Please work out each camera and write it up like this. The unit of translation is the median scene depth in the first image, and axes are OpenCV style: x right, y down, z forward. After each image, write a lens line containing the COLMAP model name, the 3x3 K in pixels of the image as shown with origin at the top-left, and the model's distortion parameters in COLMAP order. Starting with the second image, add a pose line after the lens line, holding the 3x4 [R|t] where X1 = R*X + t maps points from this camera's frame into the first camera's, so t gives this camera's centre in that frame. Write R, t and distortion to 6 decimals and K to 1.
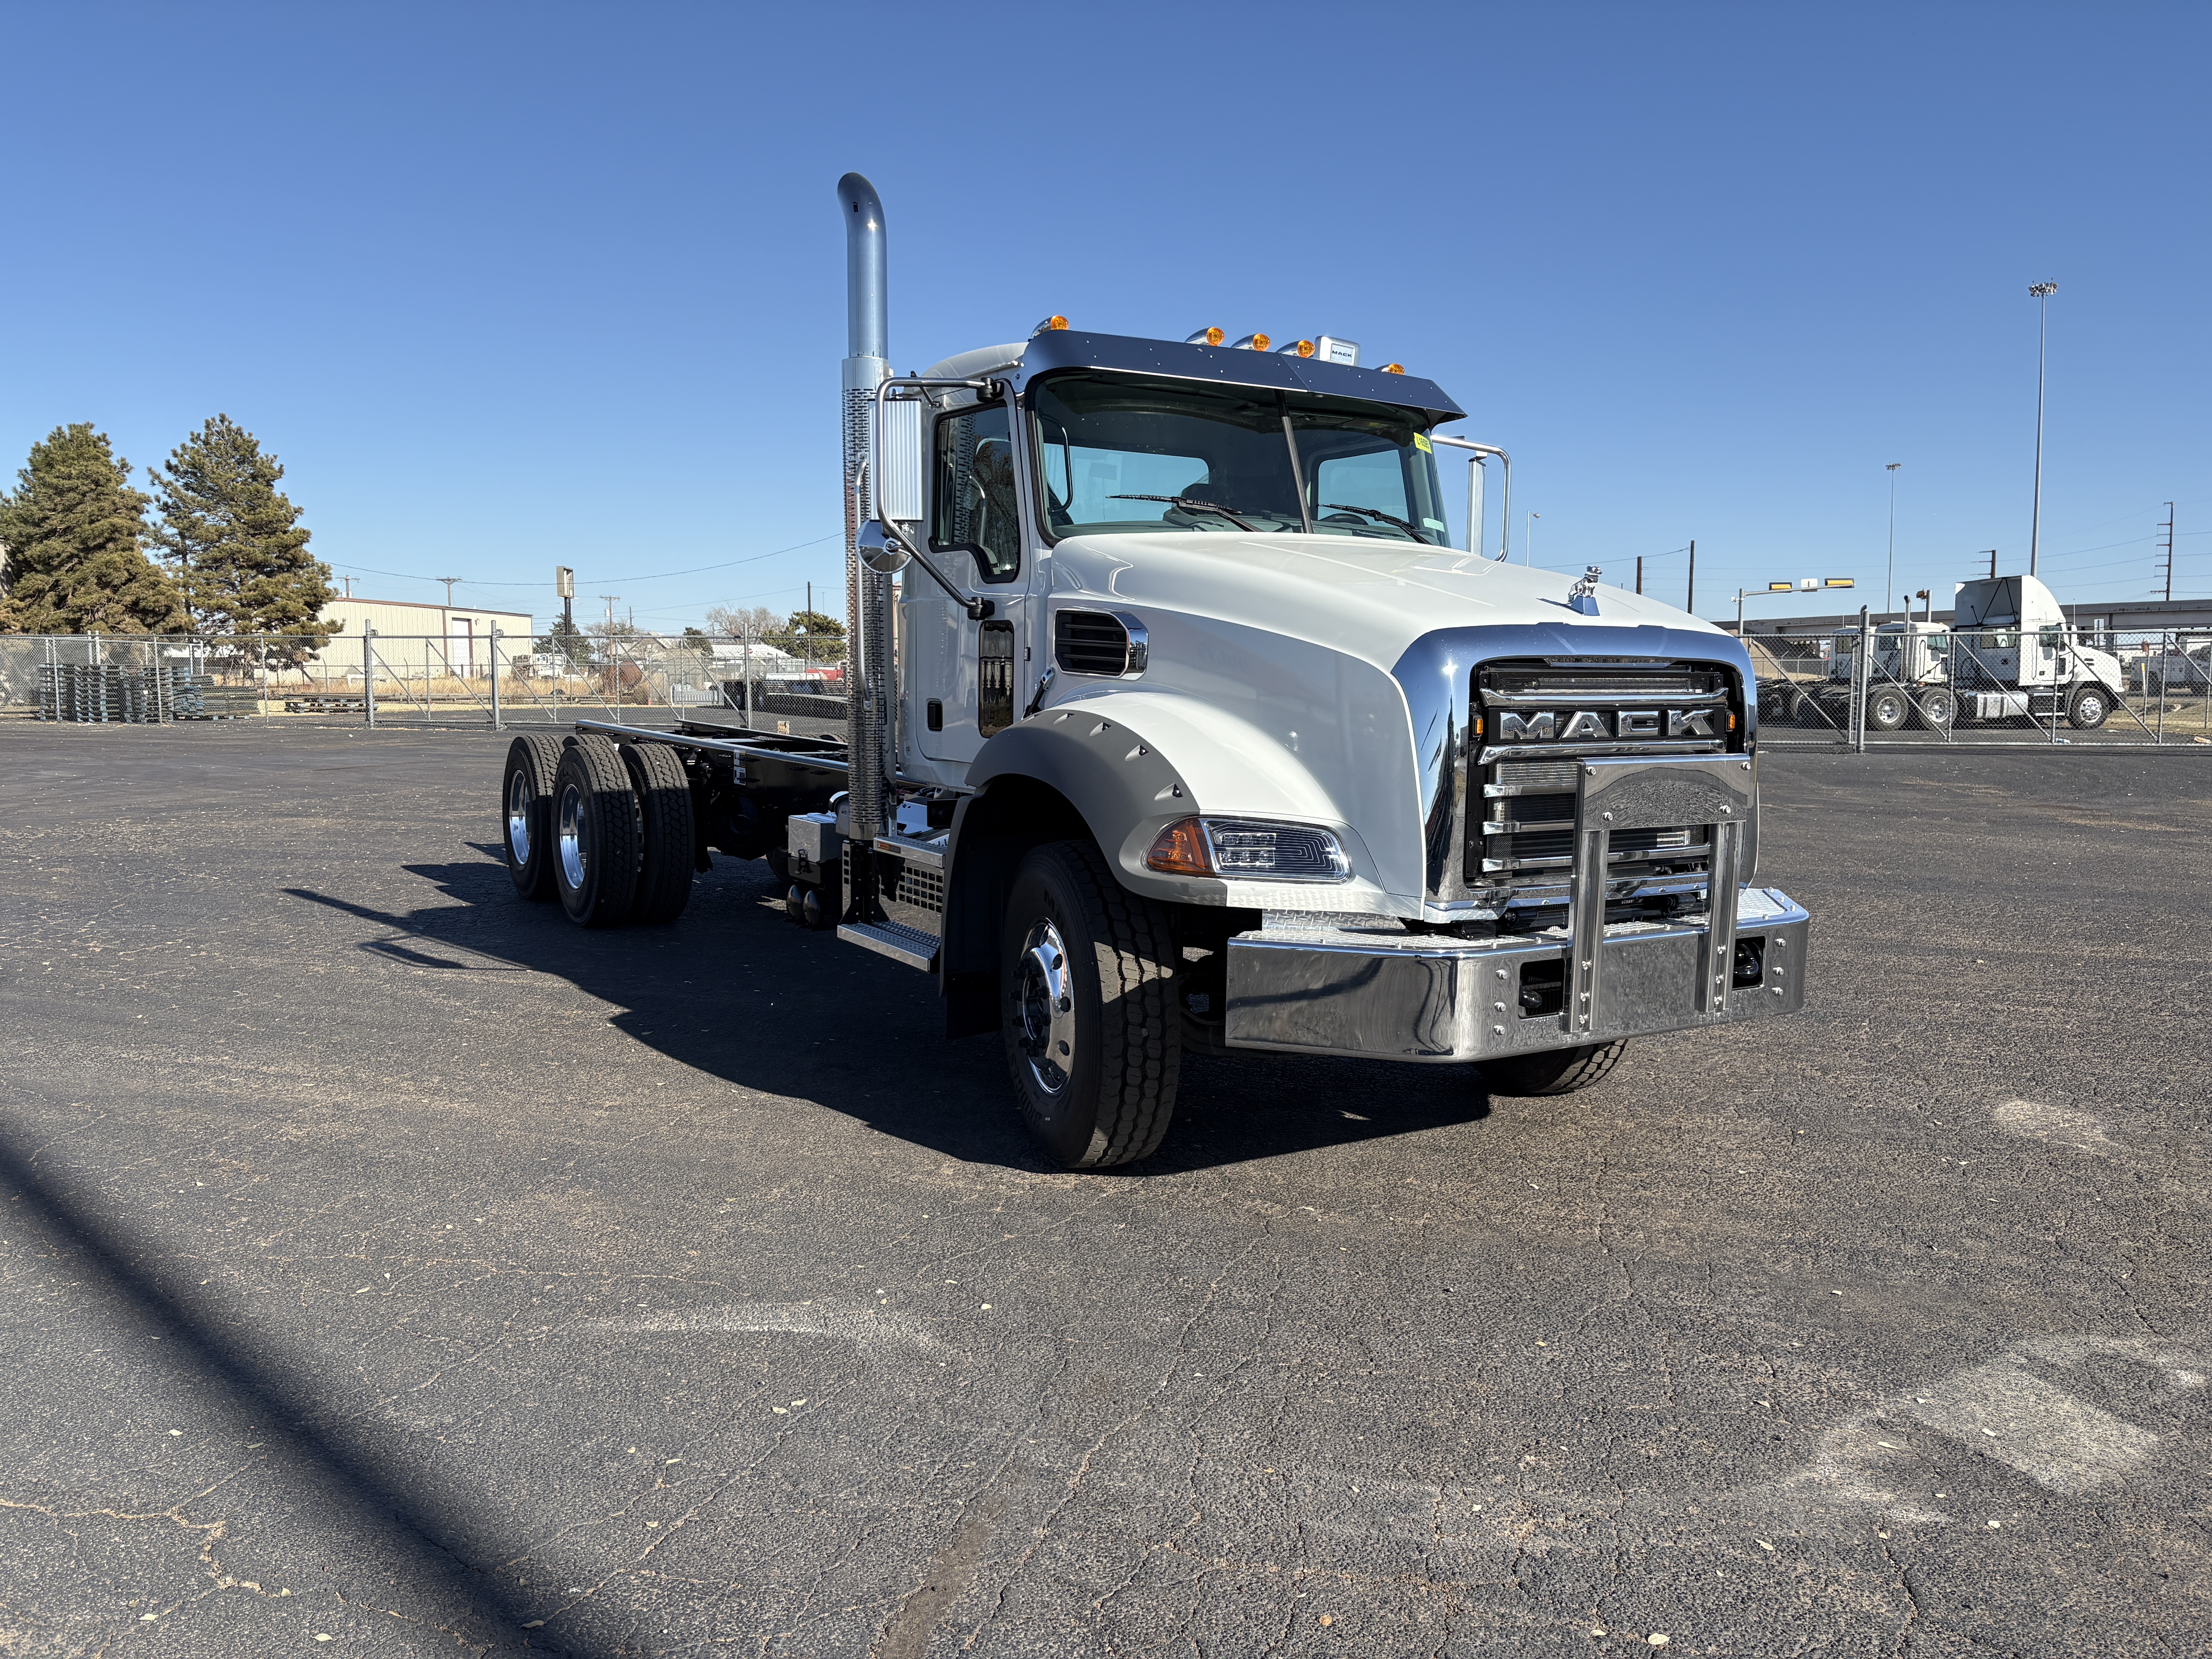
lens RADIAL K [[1692.4, 0, 1106.0], [0, 1692.4, 829.5], [0, 0, 1]] dist [0.052253, -0.003683]
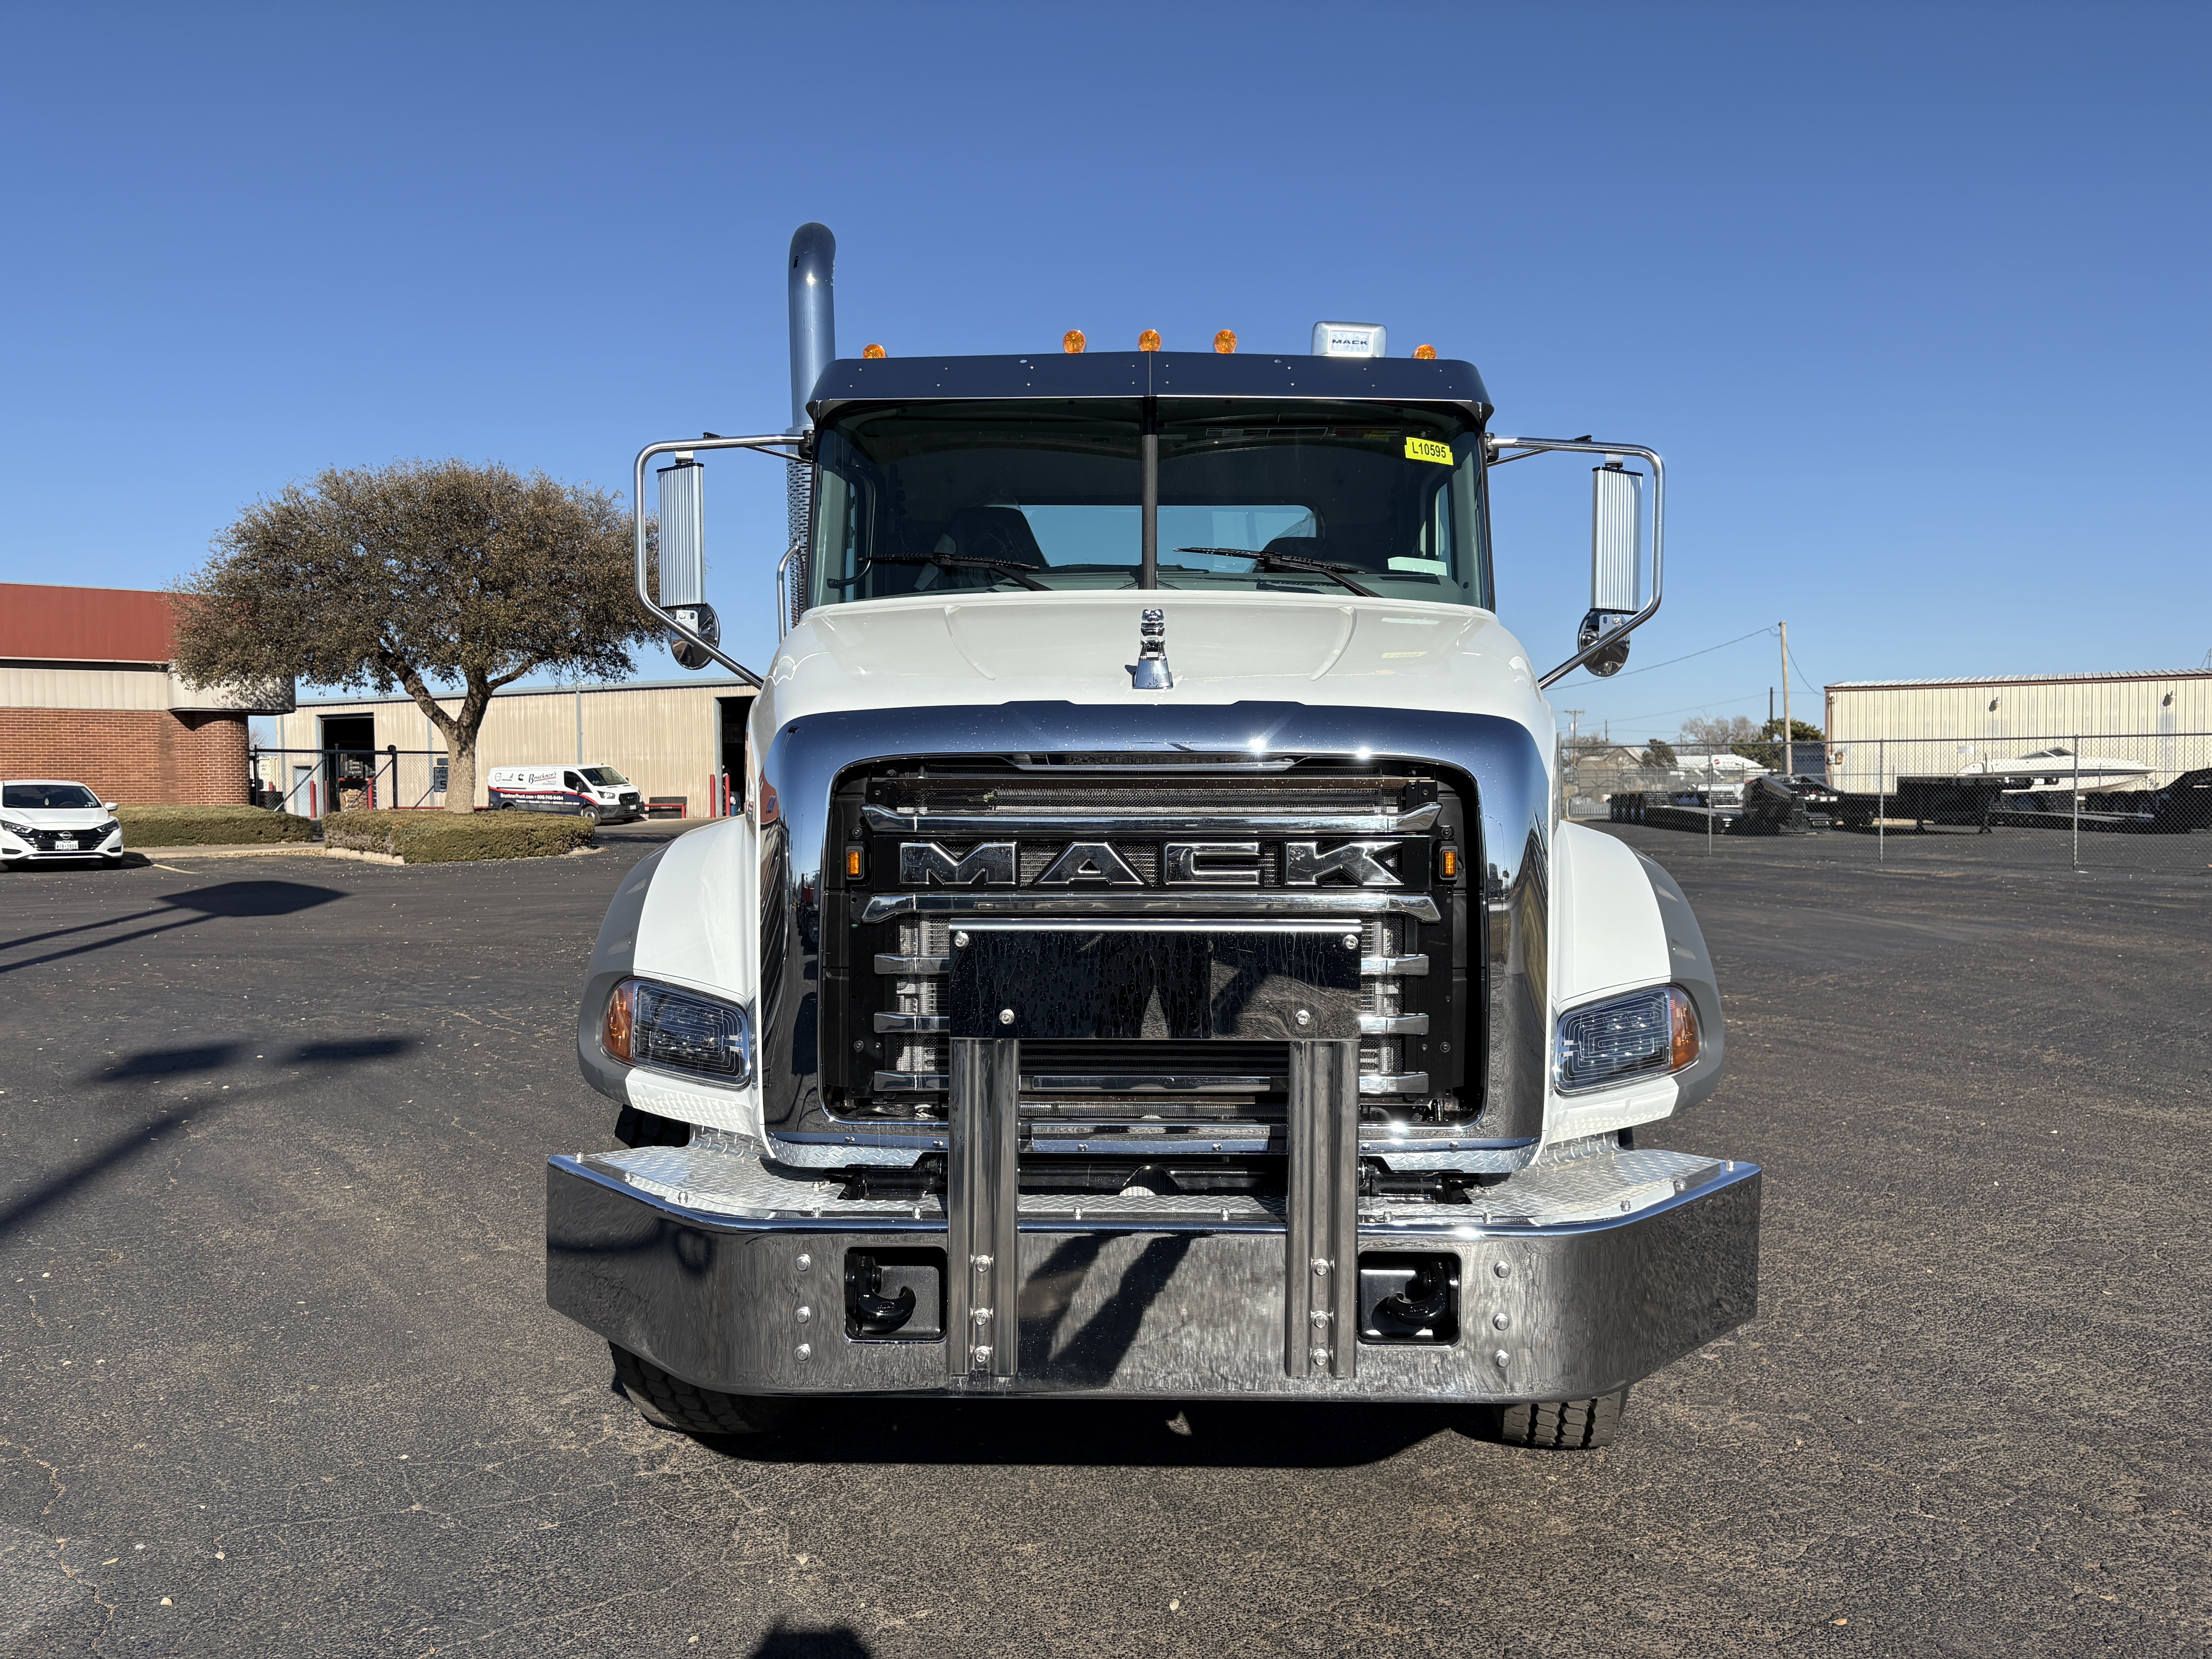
lens RADIAL K [[1692.4, 0, 1106.0], [0, 1692.4, 829.5], [0, 0, 1]] dist [0.052253, -0.003683]
pose [[0.828757, 0.008411, -0.559545, 0.423904], [-0.045720, 0.997562, -0.052722, -0.027879], [0.557738, 0.069277, 0.827121, 0.330486]]
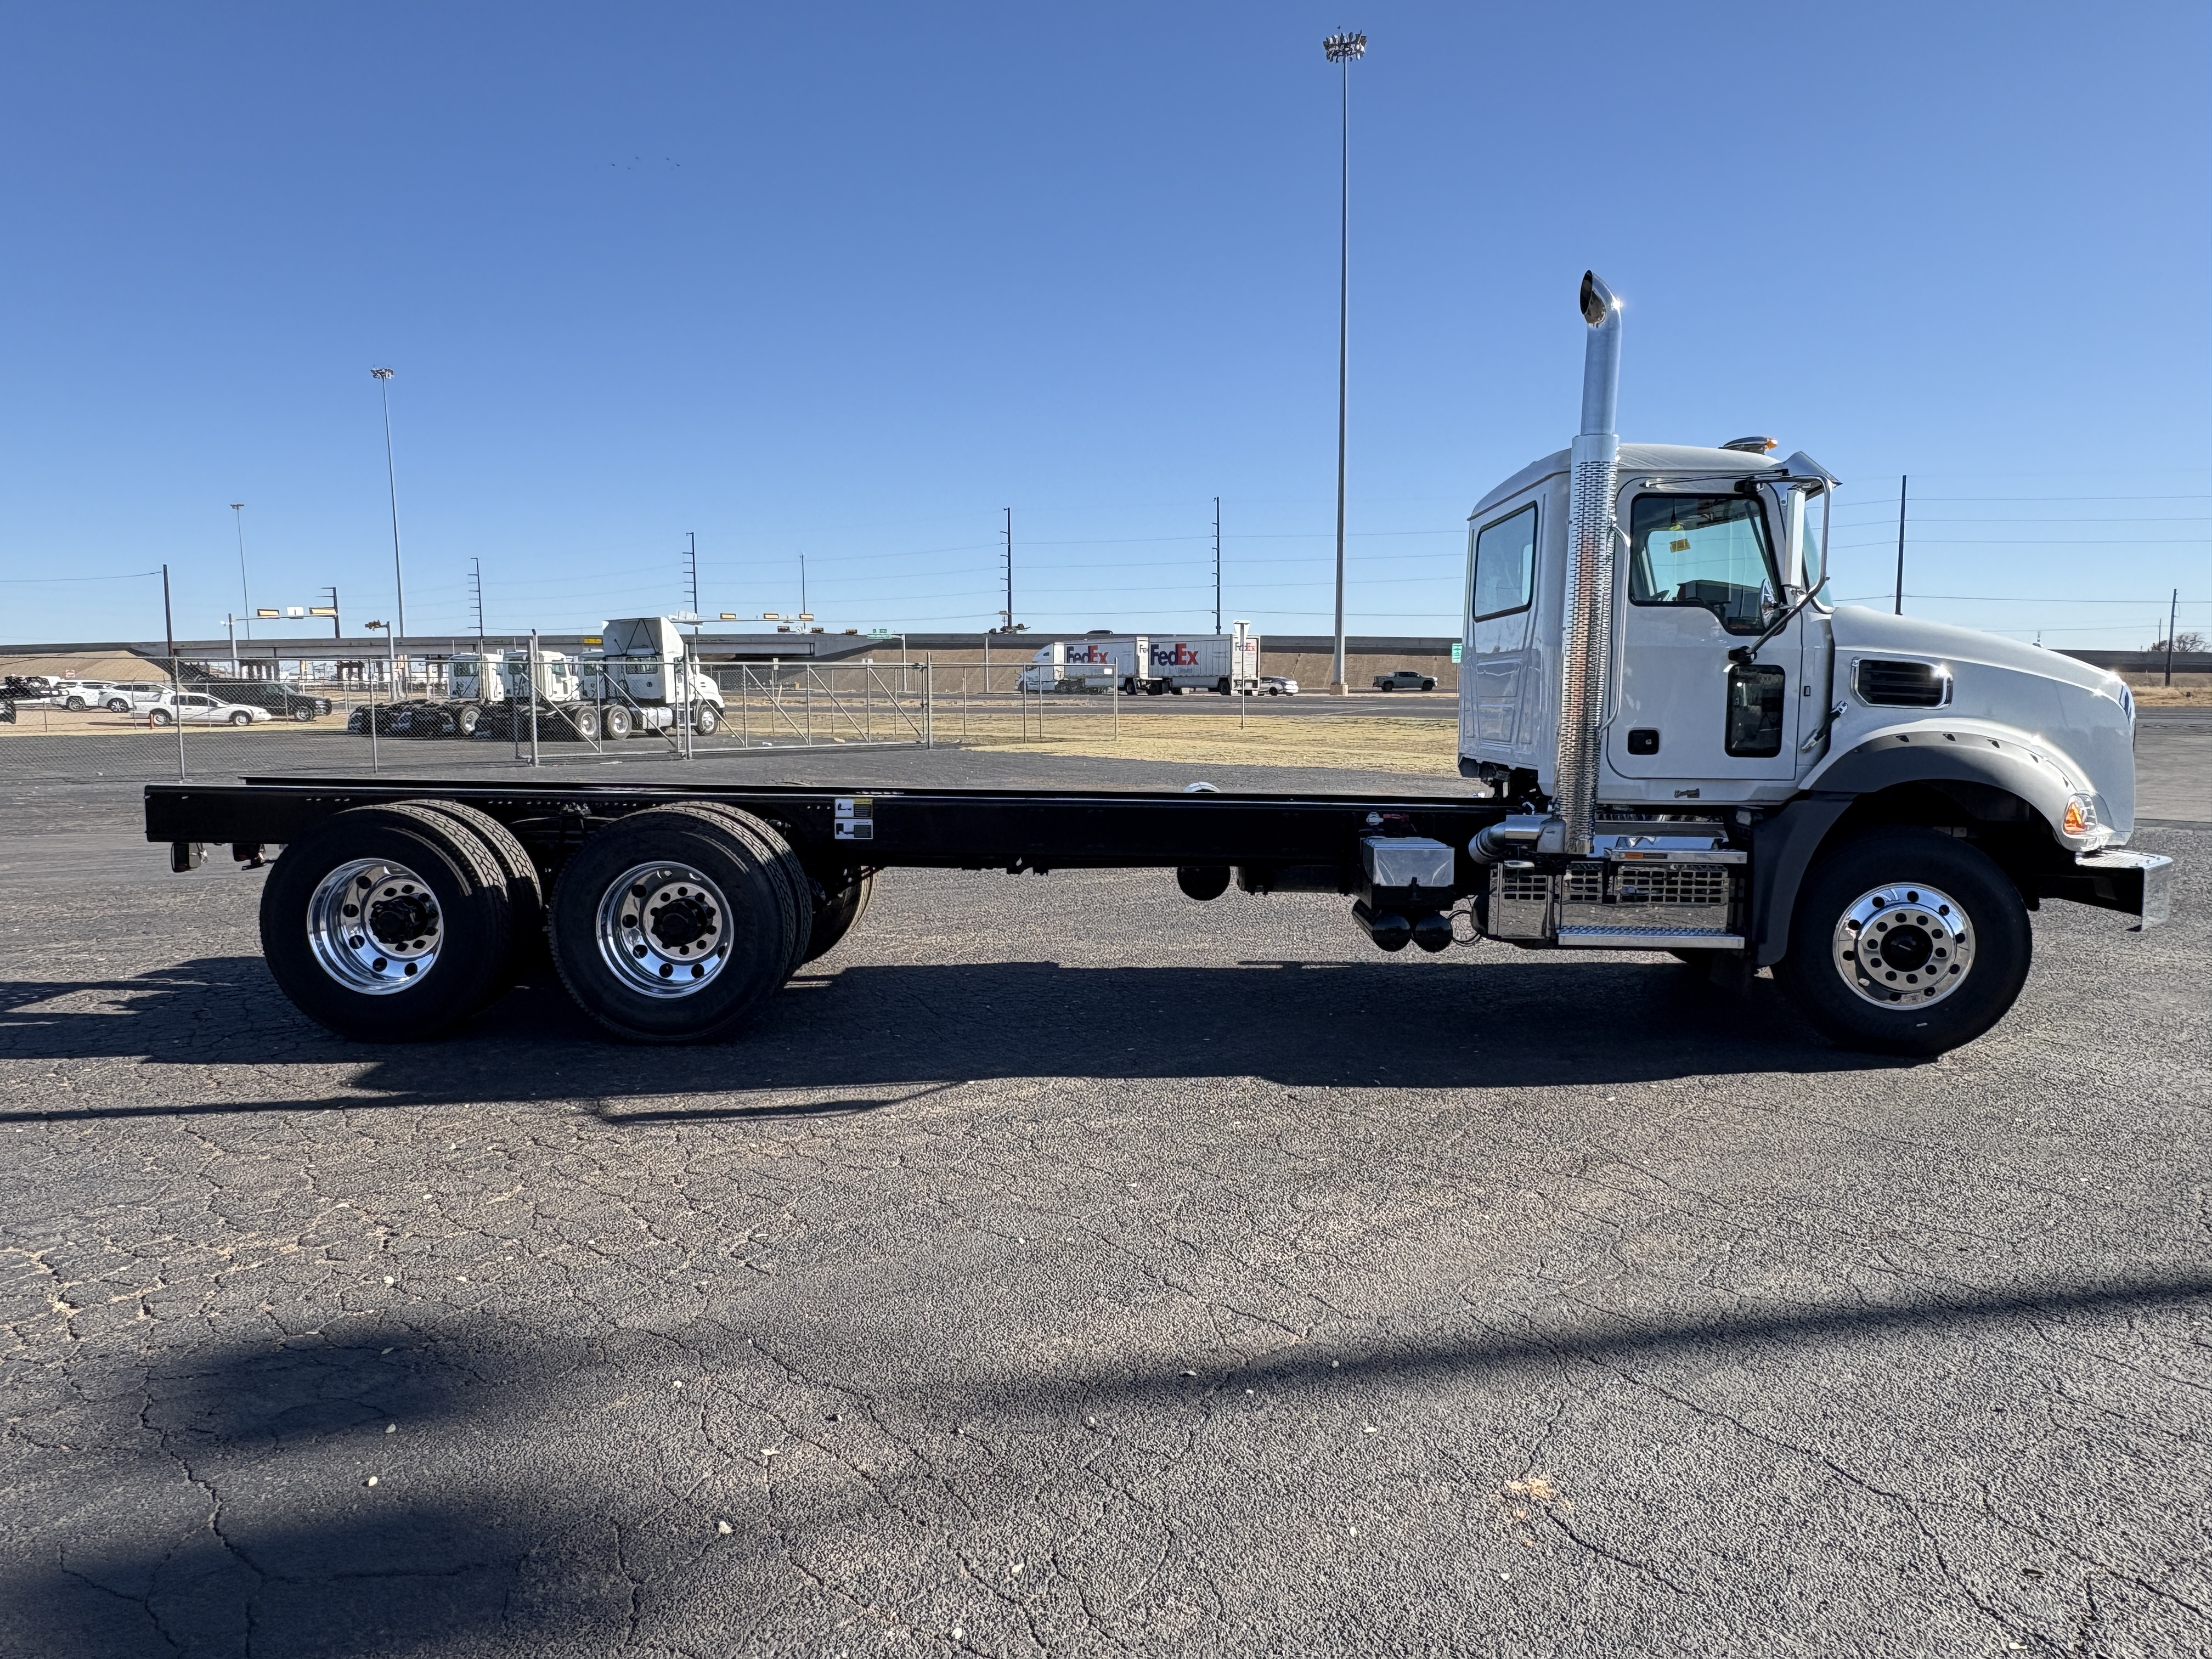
lens RADIAL K [[1455.9, 0, 1106.0], [0, 1455.9, 829.5], [0, 0, 1]] dist [0.001650, 0.000862]
pose [[0.550161, -0.087397, 0.830473, -0.986726], [0.084523, 0.995229, 0.048742, -0.074124], [-0.830770, 0.043378, 0.554923, 0.628818]]
